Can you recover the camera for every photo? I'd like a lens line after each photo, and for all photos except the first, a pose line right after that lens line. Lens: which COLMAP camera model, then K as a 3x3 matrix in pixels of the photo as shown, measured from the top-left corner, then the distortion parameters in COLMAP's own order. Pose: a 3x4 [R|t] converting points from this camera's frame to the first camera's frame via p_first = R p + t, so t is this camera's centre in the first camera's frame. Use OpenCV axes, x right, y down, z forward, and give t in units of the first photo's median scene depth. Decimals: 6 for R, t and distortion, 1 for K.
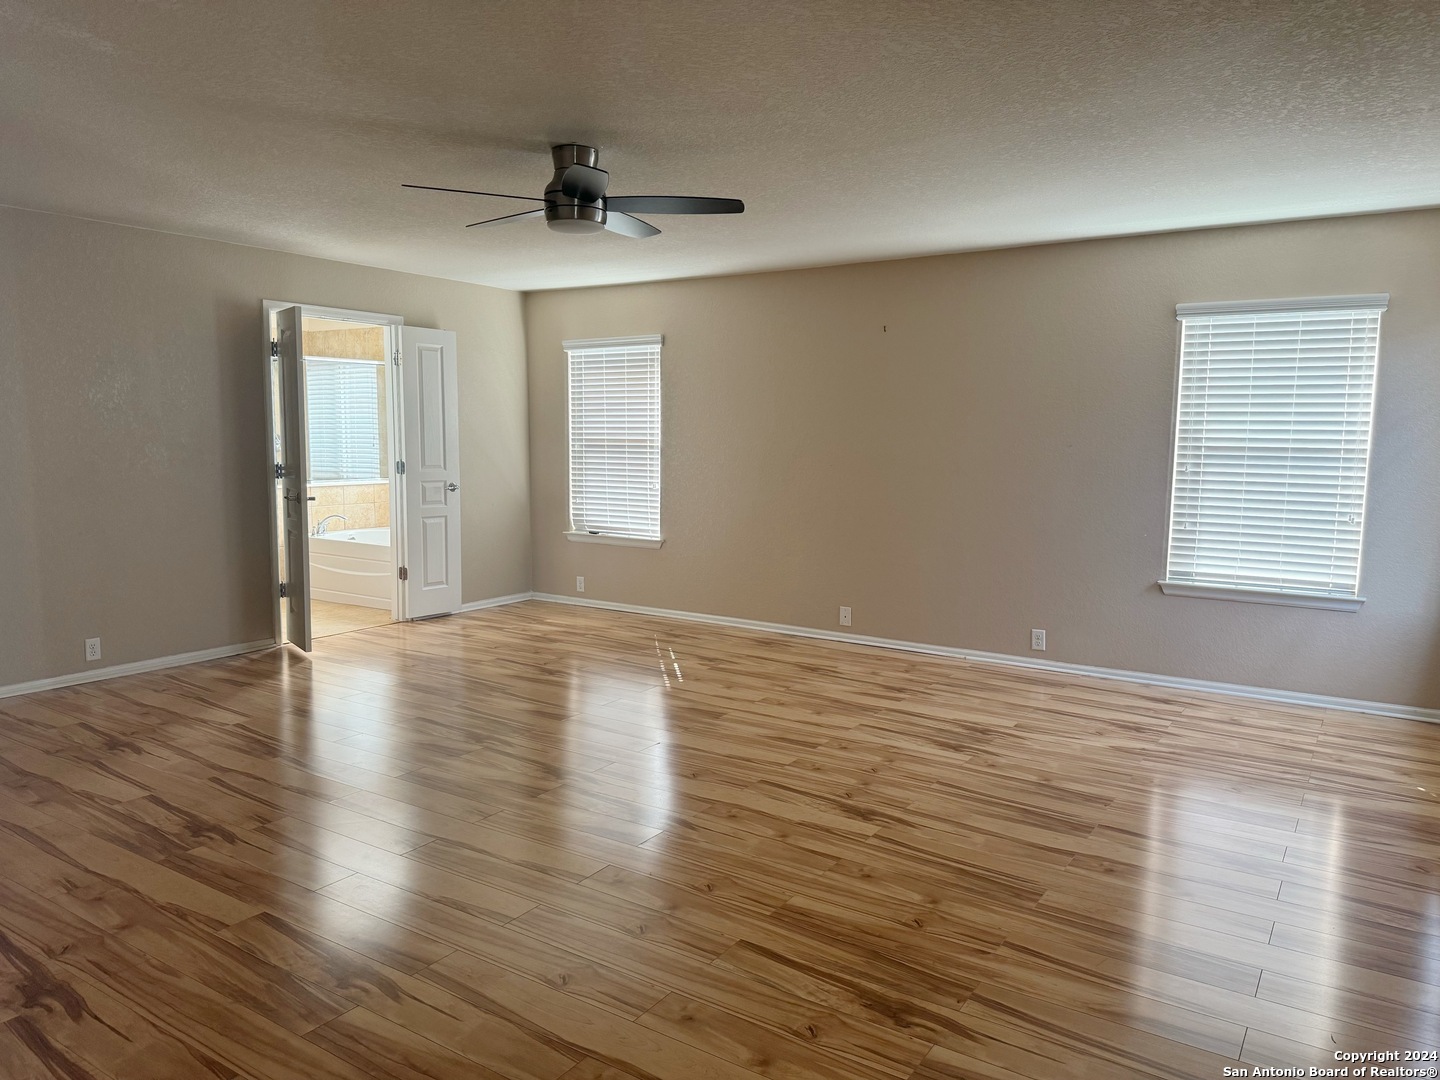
lens RADIAL K [[1024.9, 0, 718.4], [0, 1024.9, 543.2], [0, 0, 1]] dist [0.054268, -0.086140]
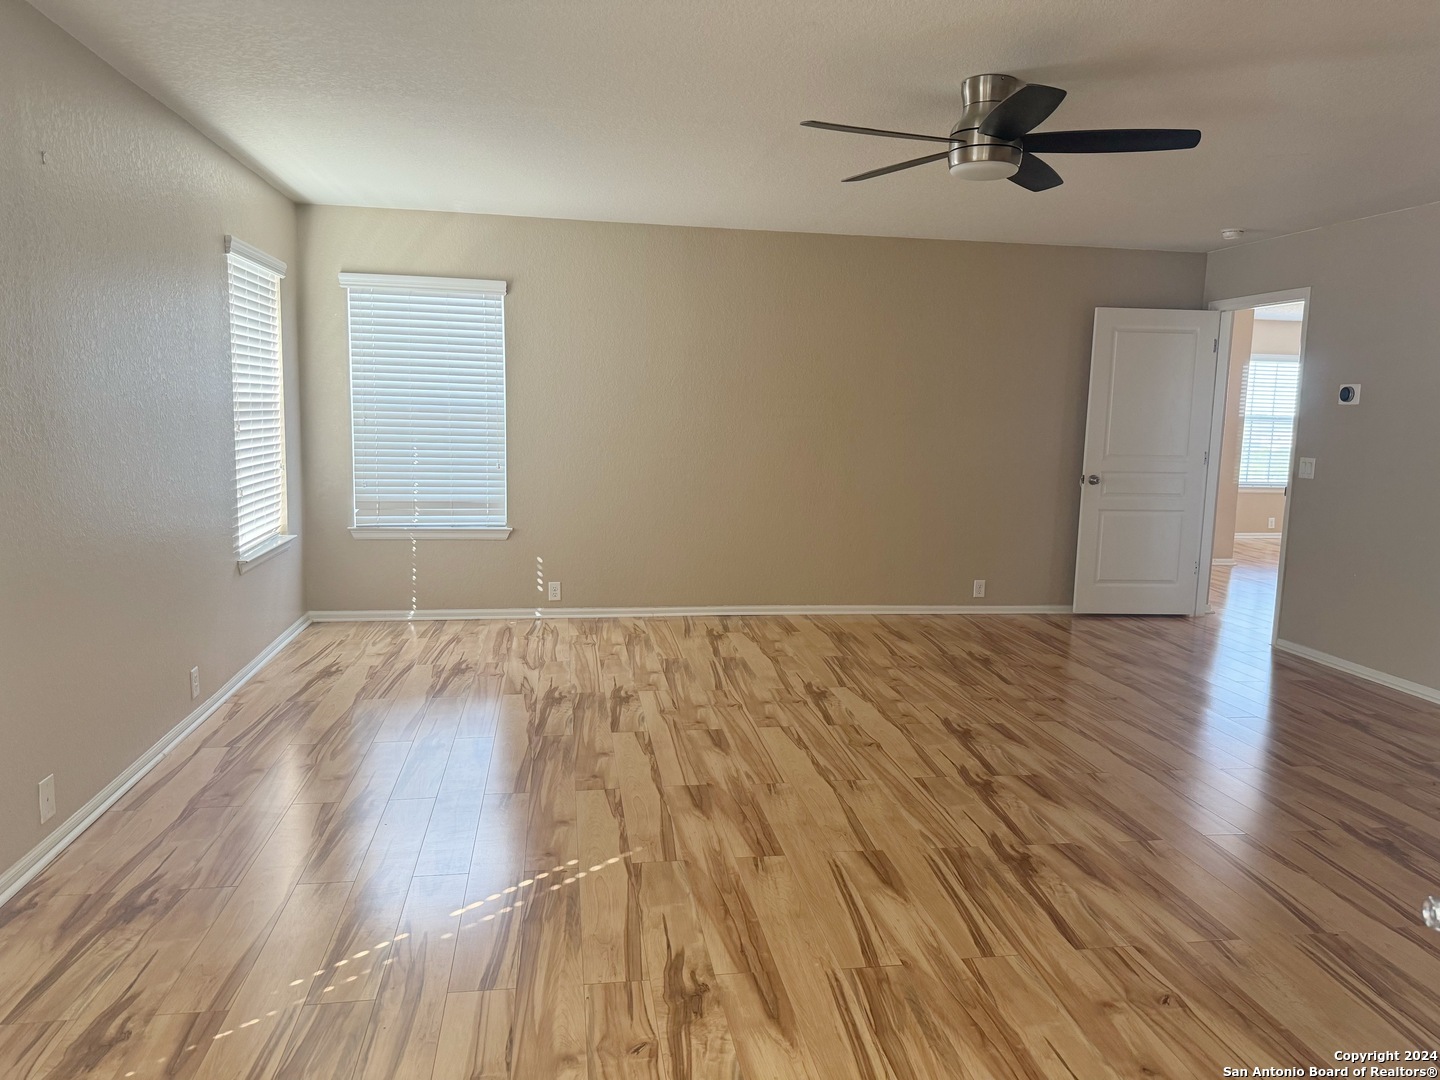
lens RADIAL K [[1024.9, 0, 716.6], [0, 1024.9, 538.3], [0, 0, 1]] dist [0.054268, -0.086140]
pose [[-0.681496, -0.122646, 0.721472, -0.589968], [0.049888, 0.975778, 0.213000, -0.186085], [-0.730119, 0.181152, -0.658870, 1.633346]]
